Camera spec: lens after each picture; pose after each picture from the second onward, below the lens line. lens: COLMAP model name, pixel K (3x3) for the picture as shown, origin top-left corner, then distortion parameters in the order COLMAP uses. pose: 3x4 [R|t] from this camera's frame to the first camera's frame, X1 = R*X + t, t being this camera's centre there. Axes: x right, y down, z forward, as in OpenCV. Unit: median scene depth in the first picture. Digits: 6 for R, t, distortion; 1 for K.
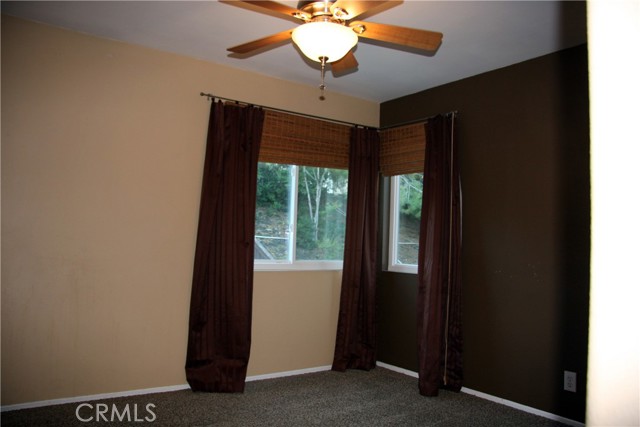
lens RADIAL K [[494.0, 0, 321.9], [0, 494.0, 218.0], [0, 0, 1]] dist [-0.179603, 0.110110]
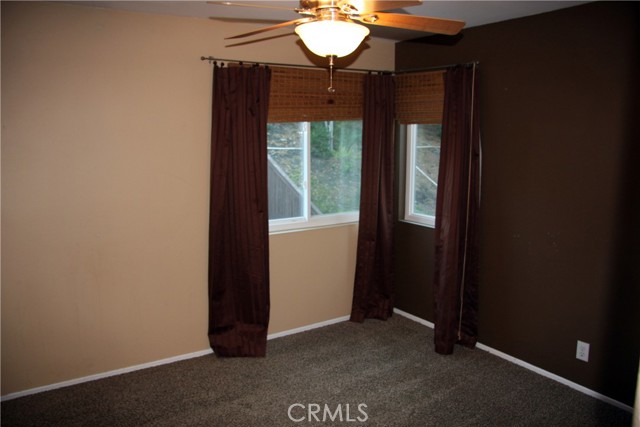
lens RADIAL K [[494.0, 0, 321.9], [0, 494.0, 218.0], [0, 0, 1]] dist [-0.179603, 0.110110]
pose [[0.998913, -0.027784, -0.037436, 0.006443], [0.035259, 0.975581, 0.216792, -0.136745], [0.030498, -0.217877, 0.975500, 0.036705]]
